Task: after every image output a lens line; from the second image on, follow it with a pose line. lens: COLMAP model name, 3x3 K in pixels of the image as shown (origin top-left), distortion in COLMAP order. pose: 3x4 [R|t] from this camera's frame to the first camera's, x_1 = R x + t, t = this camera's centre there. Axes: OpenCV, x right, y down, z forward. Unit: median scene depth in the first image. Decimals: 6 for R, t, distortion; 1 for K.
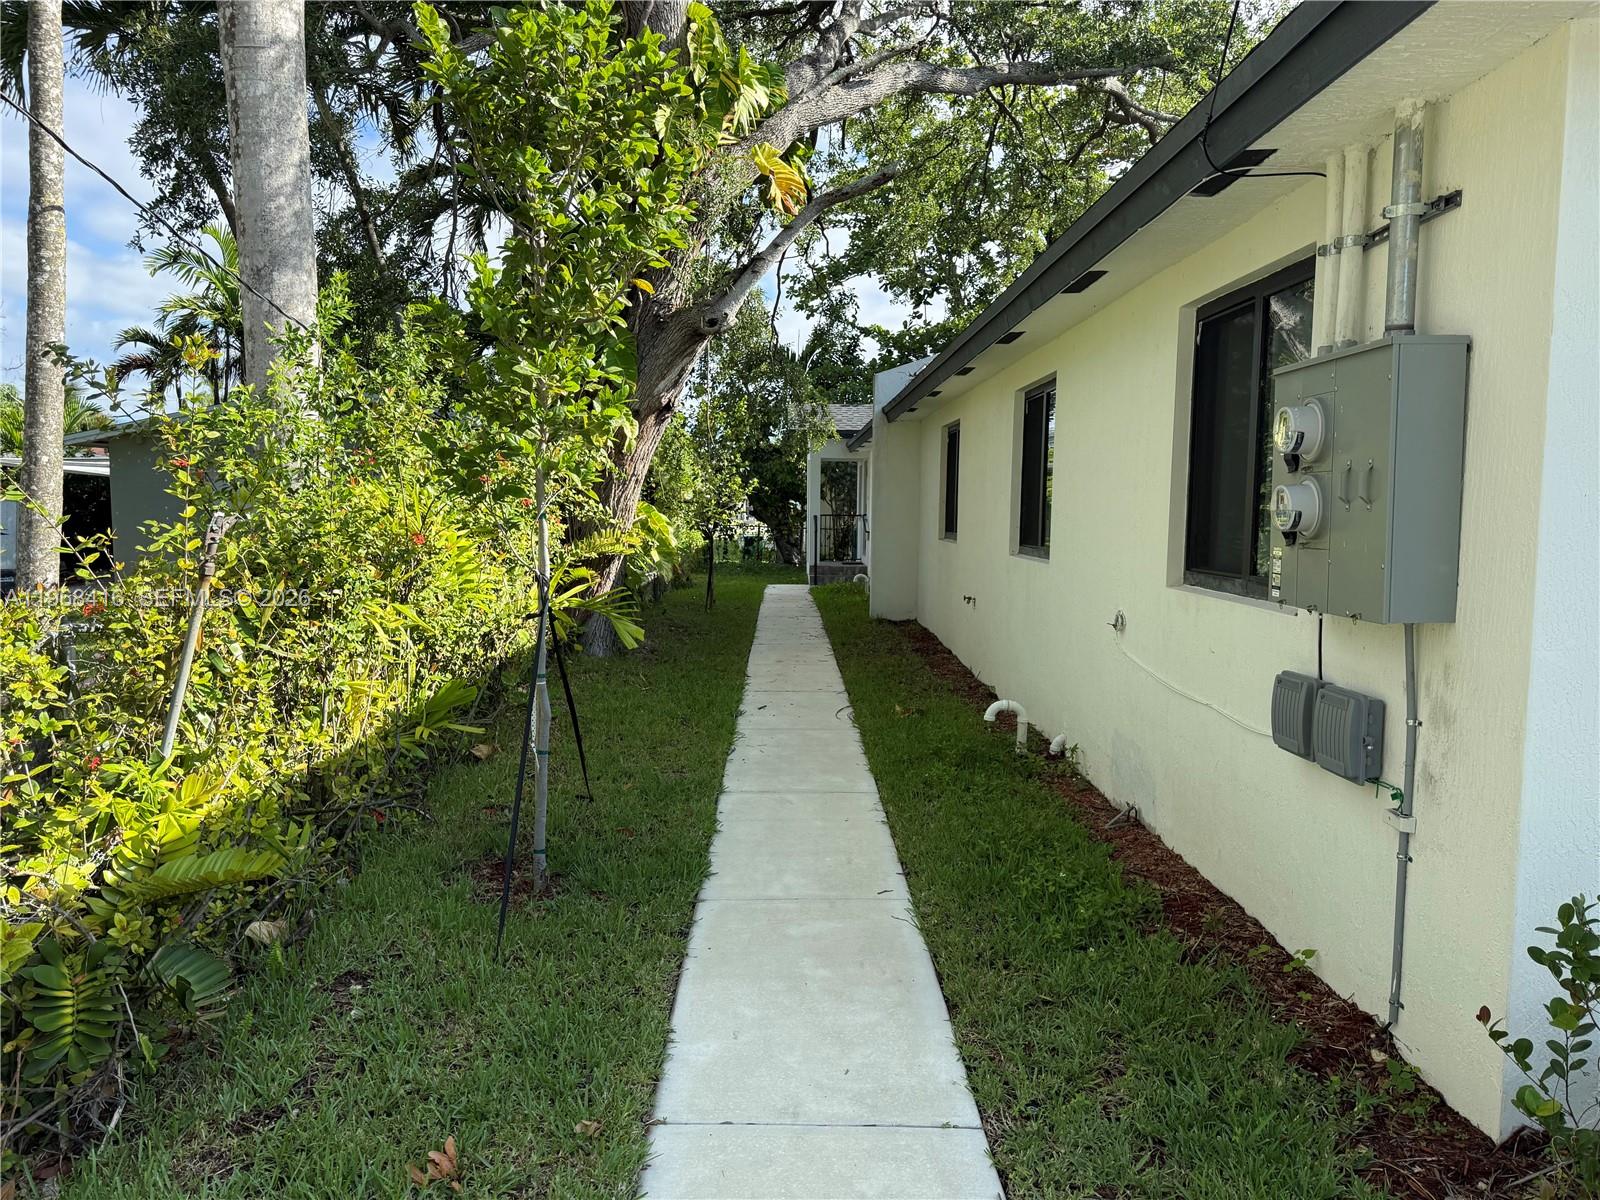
lens RADIAL K [[1126.6, 0, 800.0], [0, 1126.6, 600.0], [0, 0, 1]] dist [0.171289, -0.253338]
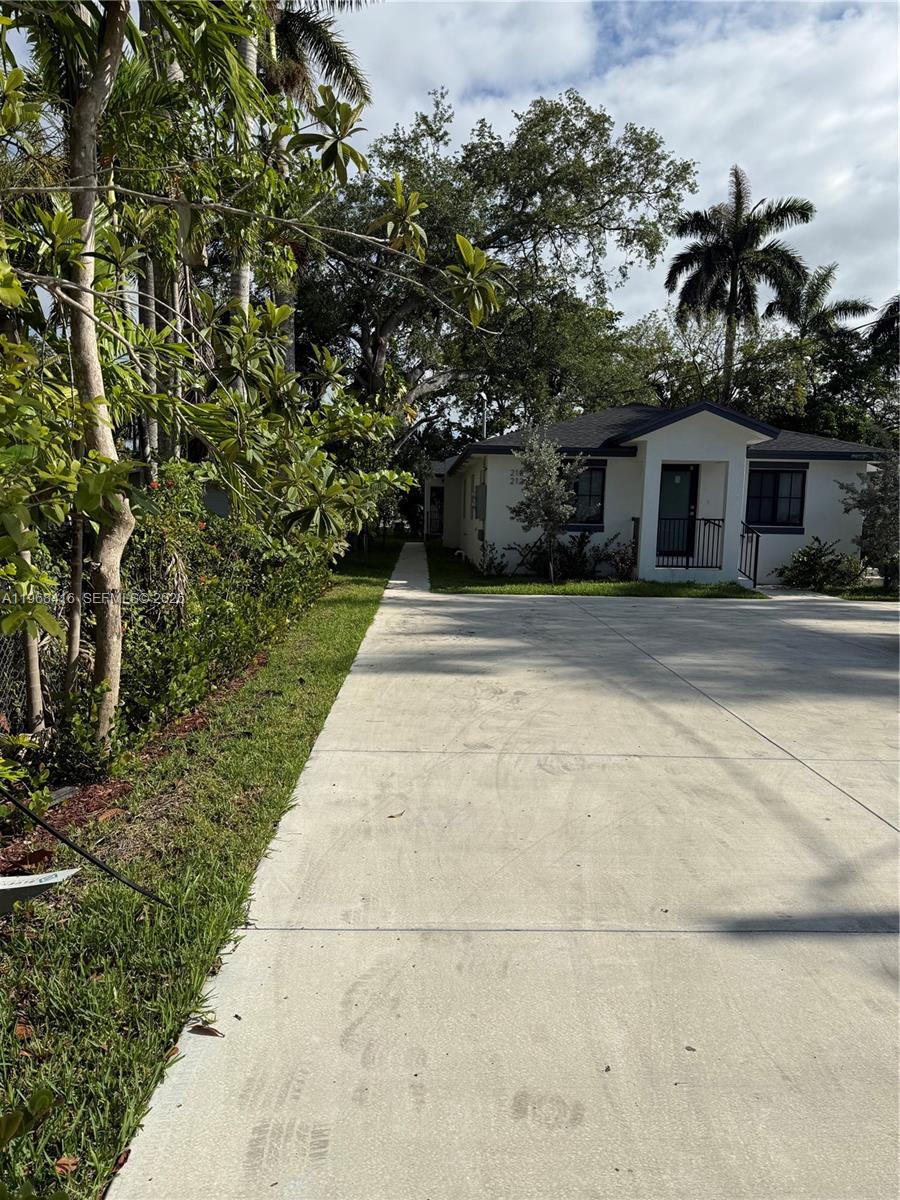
lens RADIAL K [[853.7, 0, 450.0], [0, 853.7, 600.0], [0, 0, 1]] dist [0.059338, -0.002509]
pose [[0.999682, 0.009089, 0.023527, 0.047059], [-0.009629, 0.999691, 0.022926, 0.140117], [-0.023312, -0.023145, 0.999460, -1.568584]]
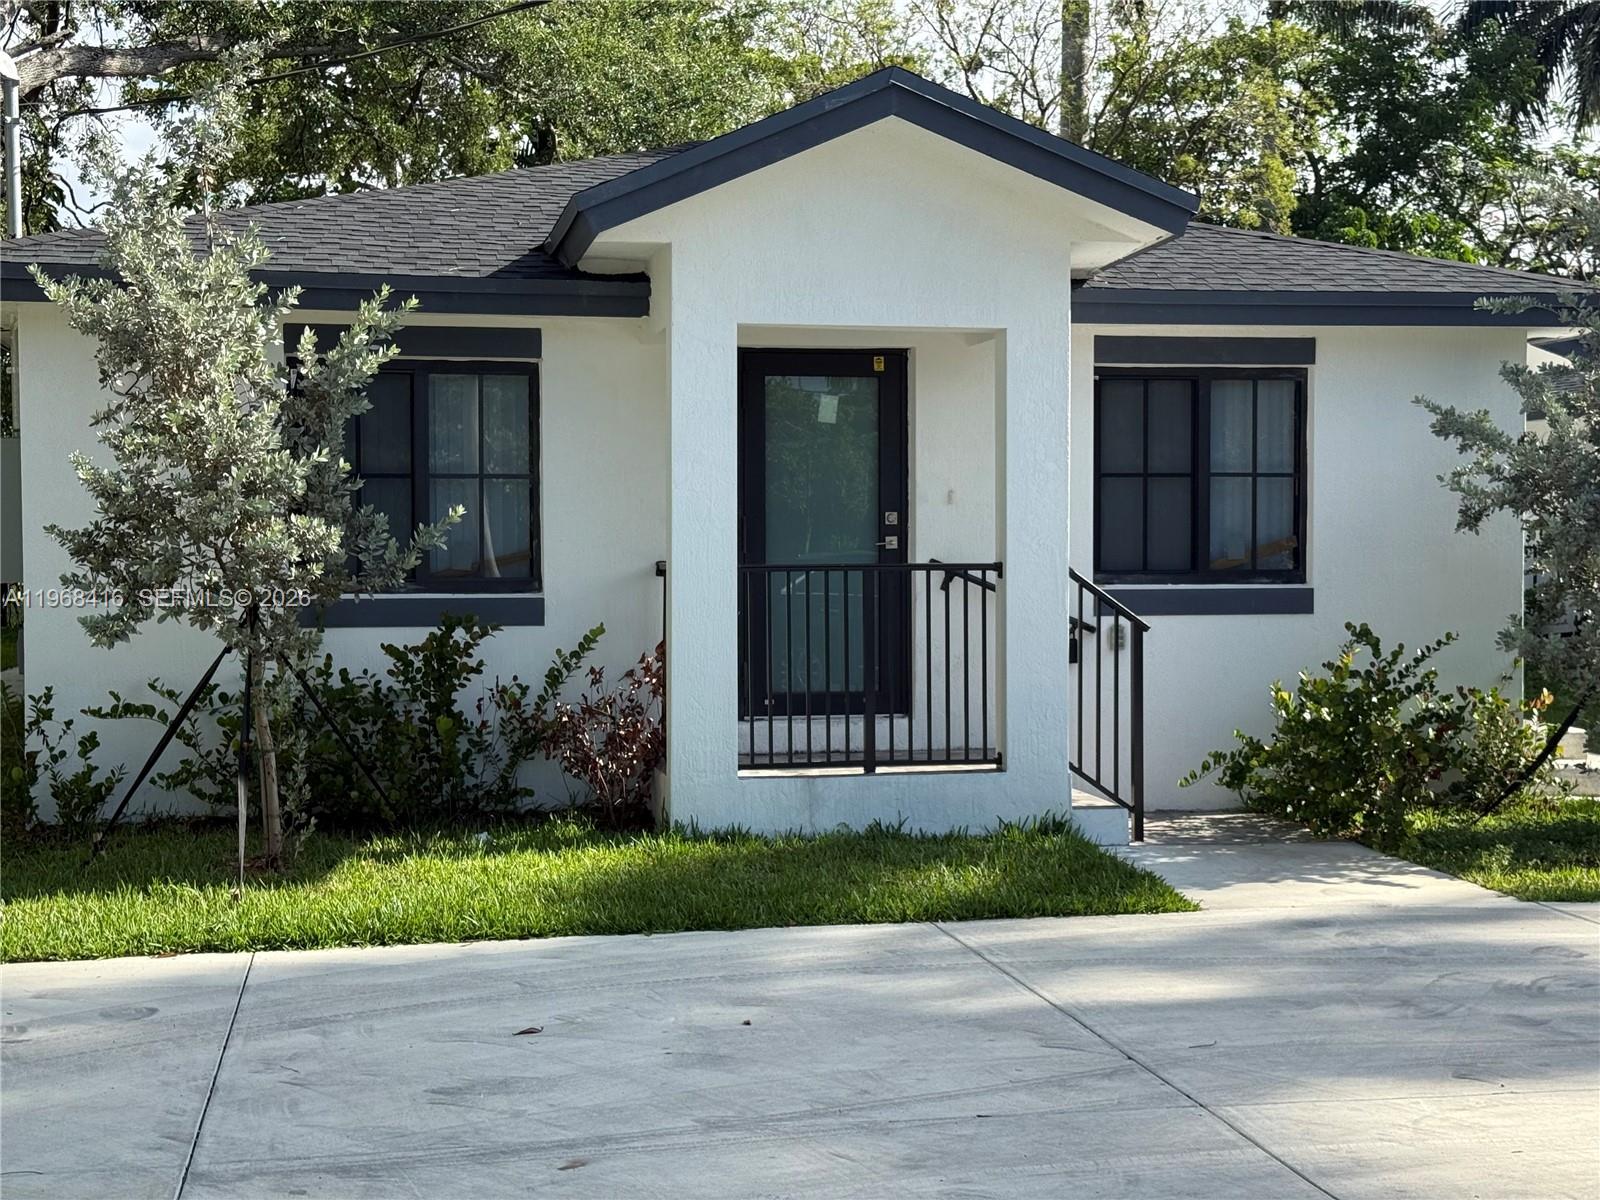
lens RADIAL K [[2260.0, 0, 800.0], [0, 2260.0, 600.0], [0, 0, 1]] dist [0.191632, 0.037084]
pose [[0.981674, -0.017940, 0.189724, 0.331689], [0.028696, 0.998123, -0.054102, 0.086462], [-0.188397, 0.058555, 0.980346, -0.914117]]
